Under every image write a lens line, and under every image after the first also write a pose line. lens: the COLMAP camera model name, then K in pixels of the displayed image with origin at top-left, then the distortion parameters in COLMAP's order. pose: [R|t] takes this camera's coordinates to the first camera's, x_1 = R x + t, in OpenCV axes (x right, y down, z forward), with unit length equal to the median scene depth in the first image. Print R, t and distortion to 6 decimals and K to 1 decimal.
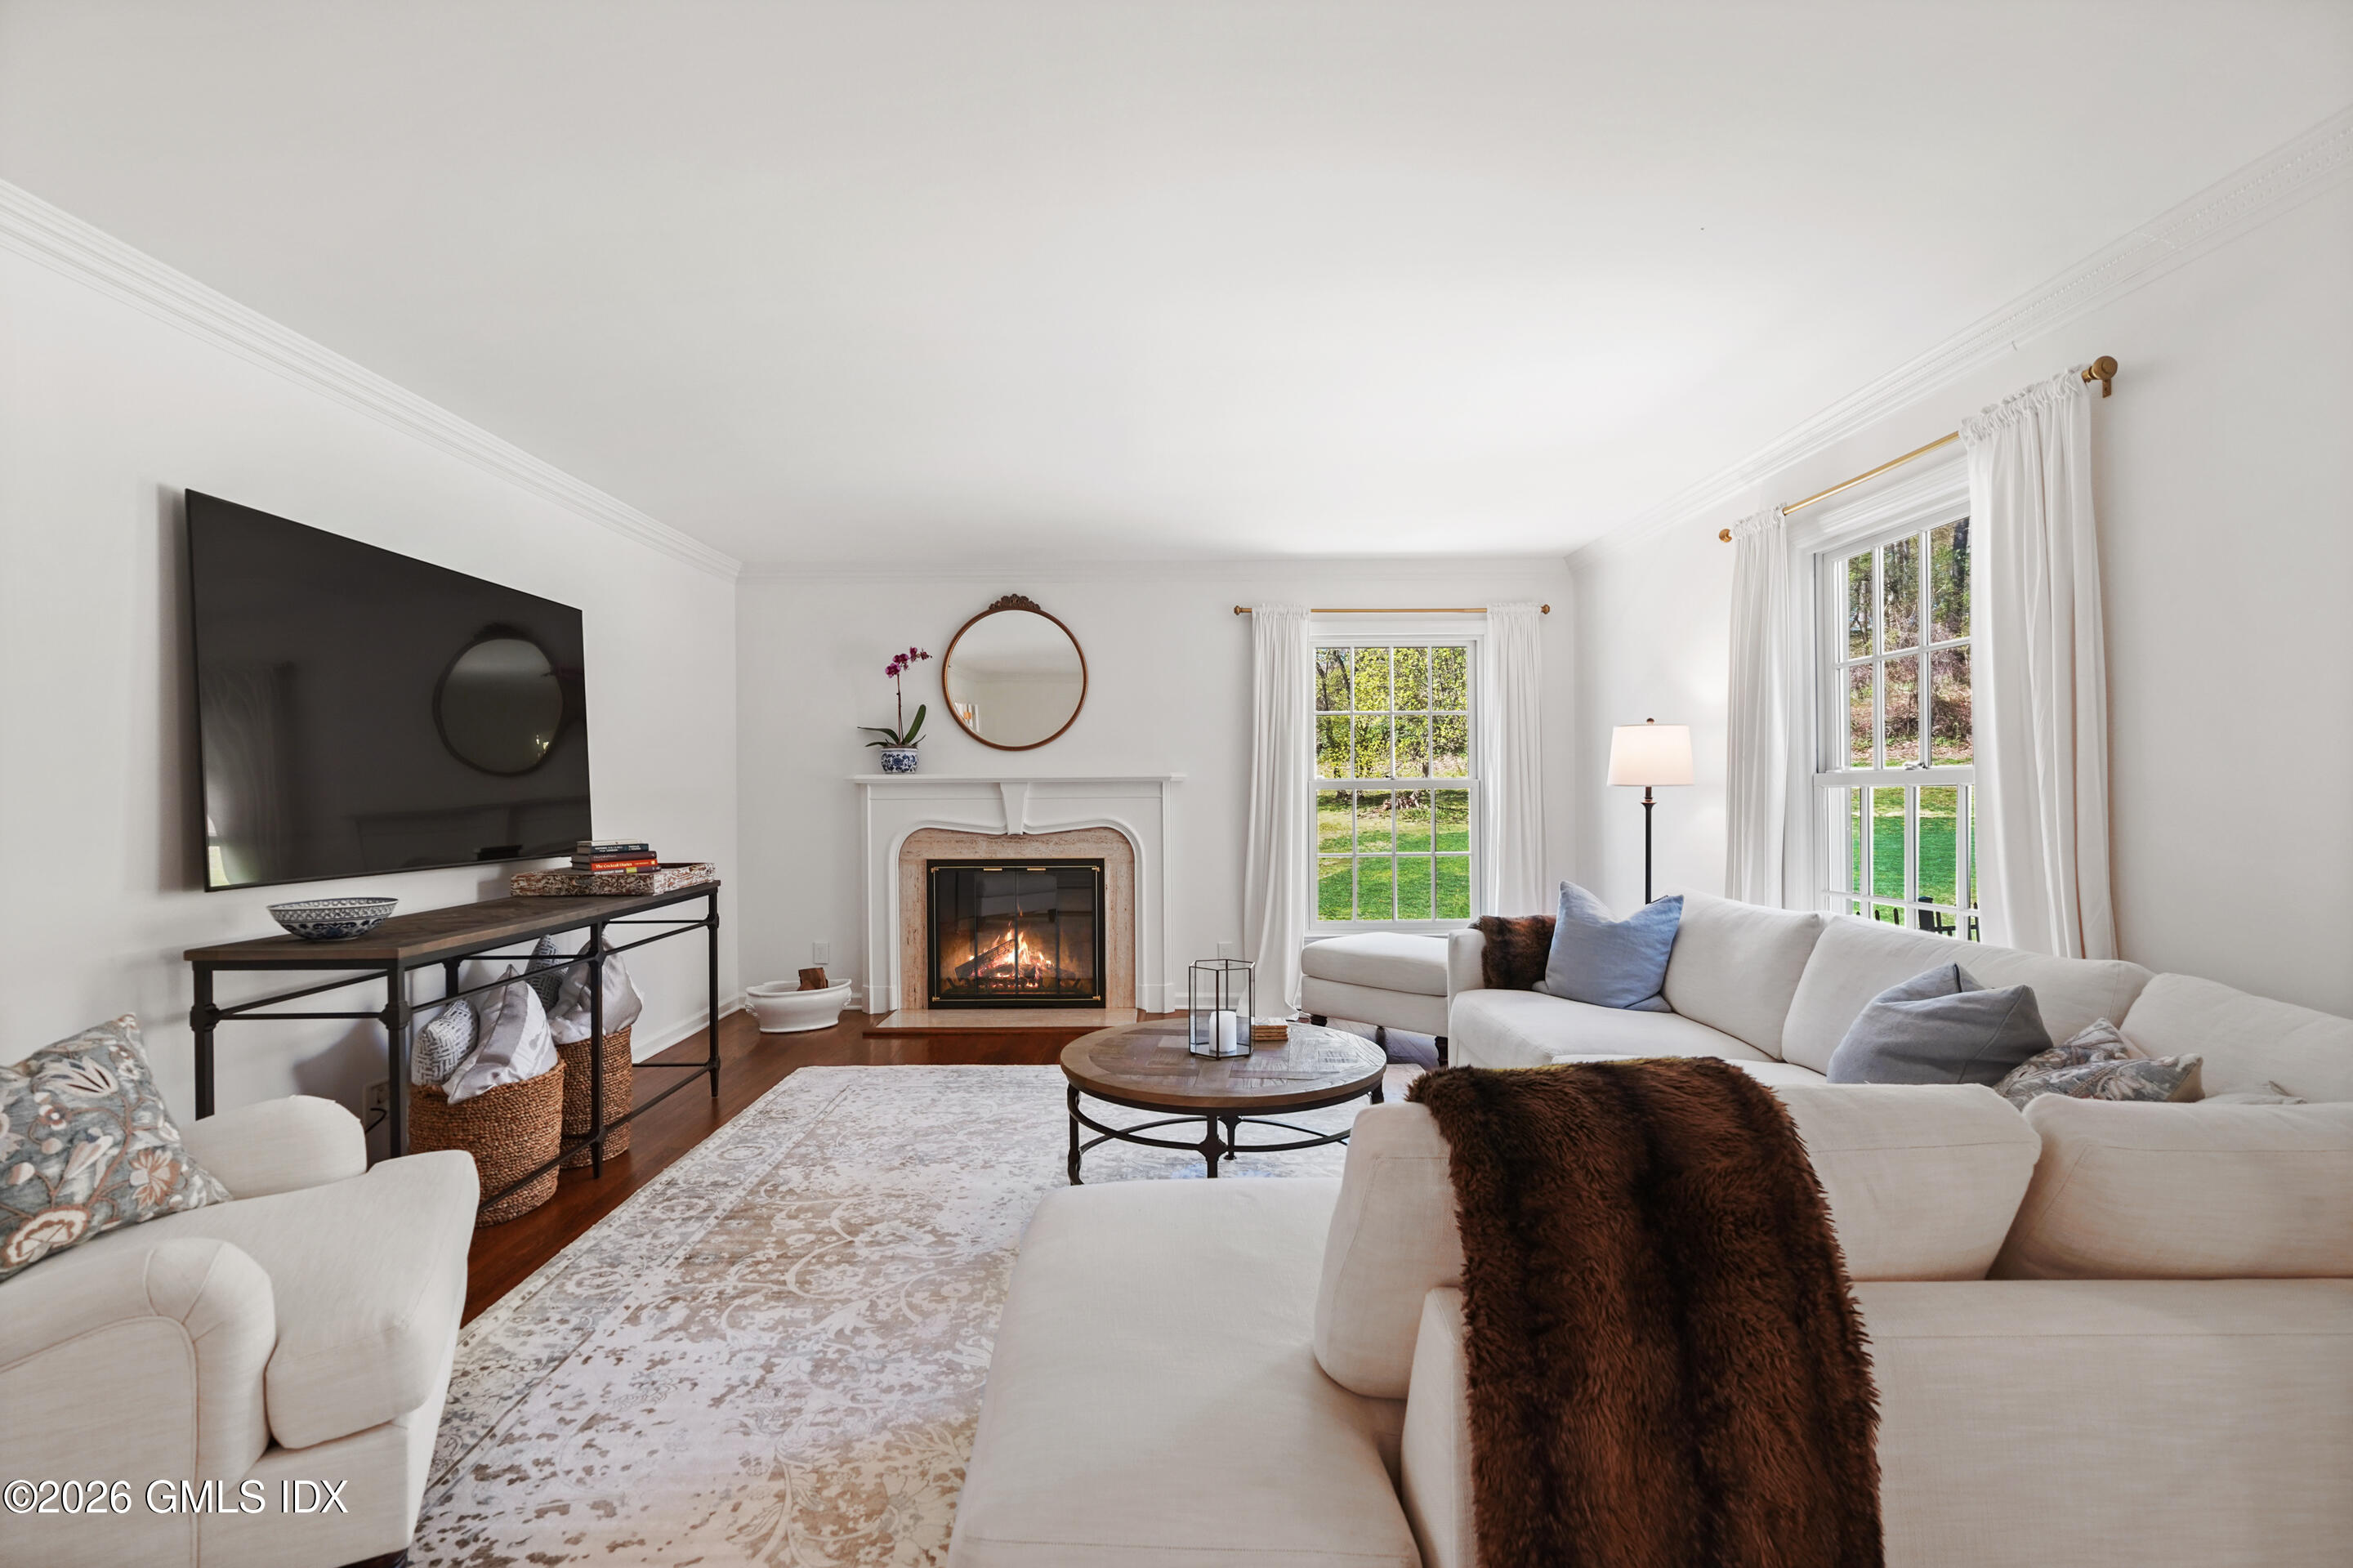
lens RADIAL K [[1088.3, 0, 1159.5], [0, 1088.3, 802.3], [0, 0, 1]] dist [-0.005814, 0.001090]
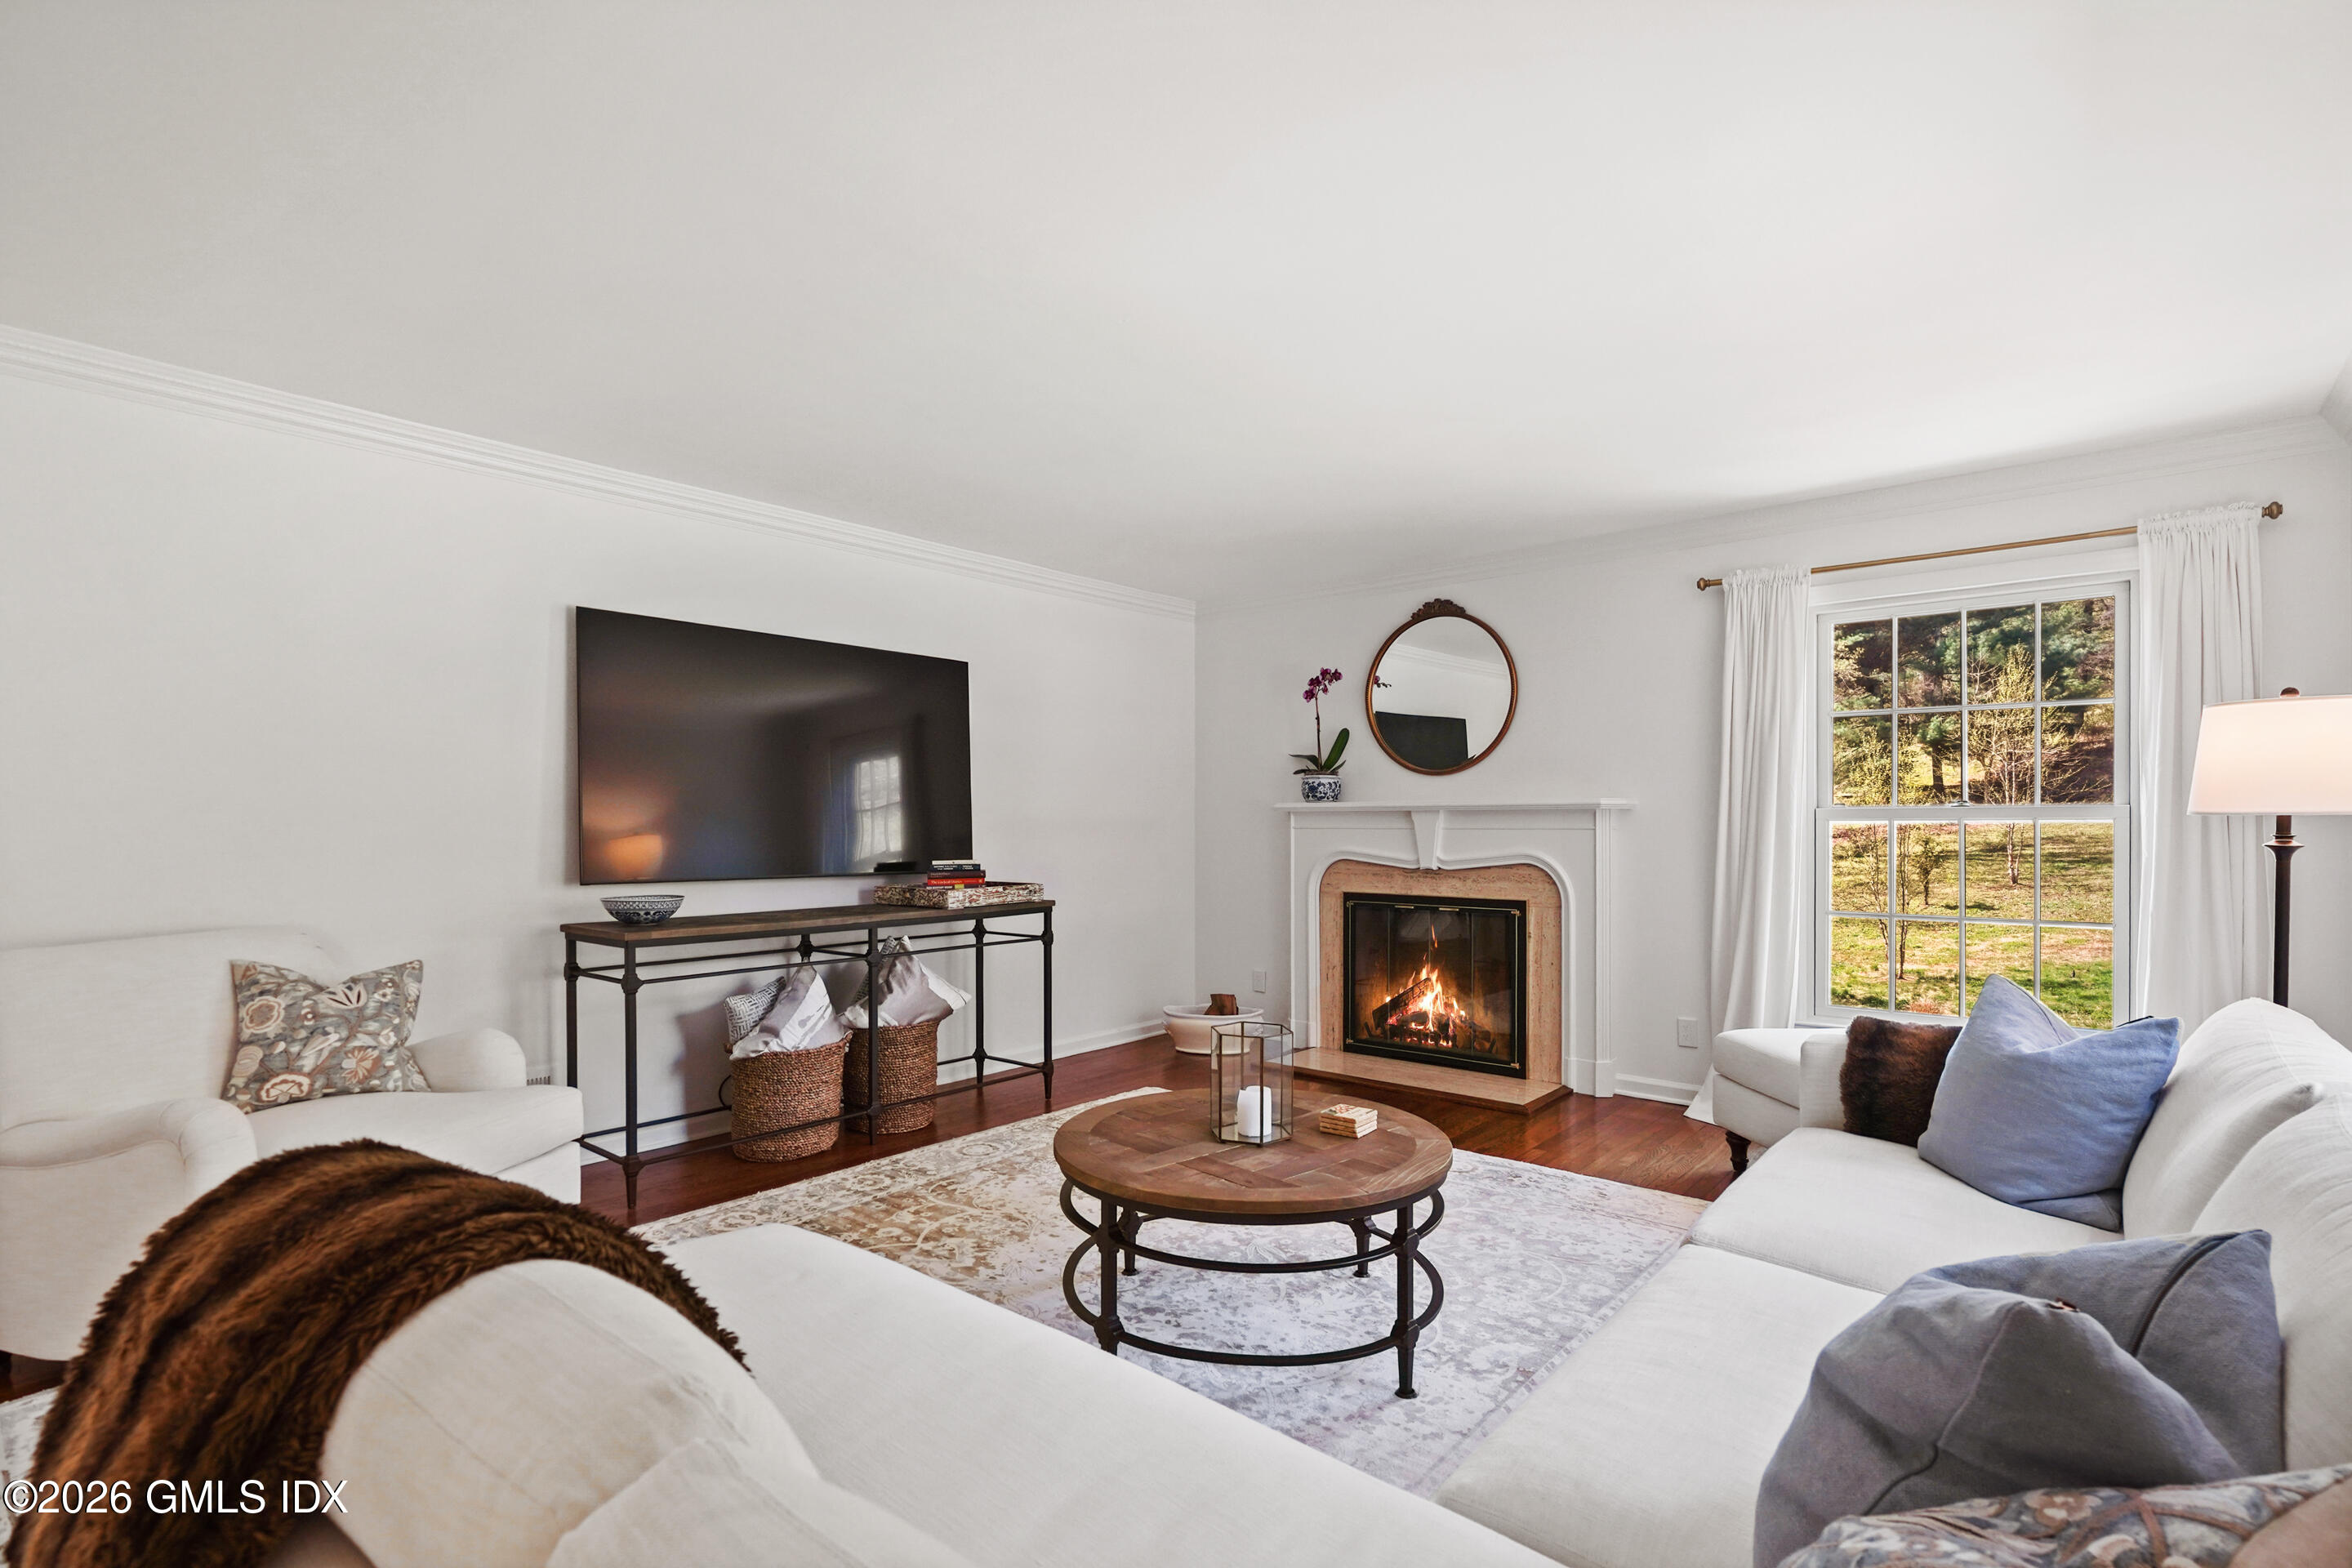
lens RADIAL K [[1113.0, 0, 1161.1], [0, 1113.0, 822.0], [0, 0, 1]] dist [-0.003088, 0.000223]
pose [[0.756058, 0.005497, -0.654481, 0.409902], [-0.011564, 0.999921, -0.004961, -0.002521], [0.654402, 0.011320, 0.756062, 0.230856]]
